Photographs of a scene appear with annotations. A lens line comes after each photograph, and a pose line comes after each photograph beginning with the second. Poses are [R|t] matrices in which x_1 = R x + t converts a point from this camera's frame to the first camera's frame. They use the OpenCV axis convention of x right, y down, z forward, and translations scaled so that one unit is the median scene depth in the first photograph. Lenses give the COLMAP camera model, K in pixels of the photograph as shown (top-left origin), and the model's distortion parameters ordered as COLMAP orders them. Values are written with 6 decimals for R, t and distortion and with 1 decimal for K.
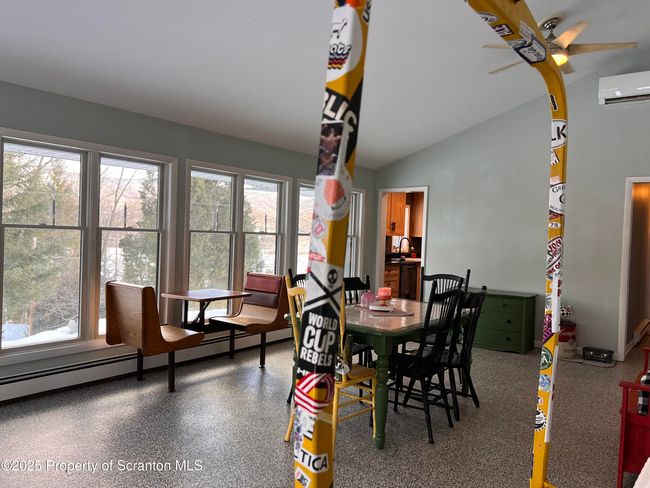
lens RADIAL K [[488.0, 0, 323.3], [0, 488.0, 245.4], [0, 0, 1]] dist [0.089750, -0.111452]
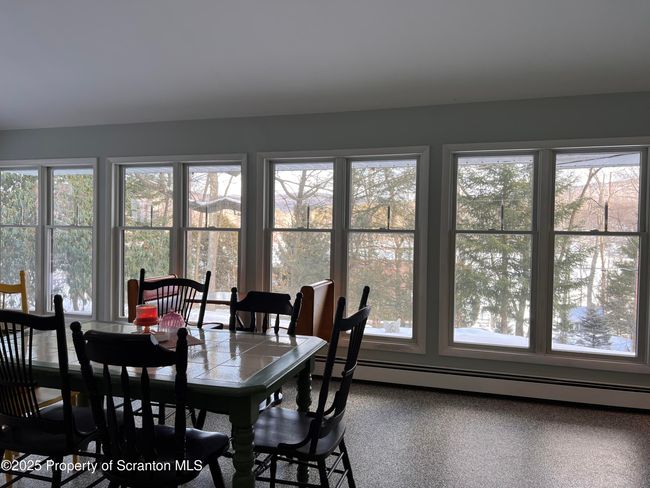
lens RADIAL K [[480.8, 0, 325.3], [0, 480.8, 229.3], [0, 0, 1]] dist [0.080653, -0.001103]
pose [[0.406871, -0.028971, -0.913026, 0.450620], [-0.015141, 0.999146, -0.038450, 0.003359], [0.913360, 0.029468, 0.406085, 0.549594]]
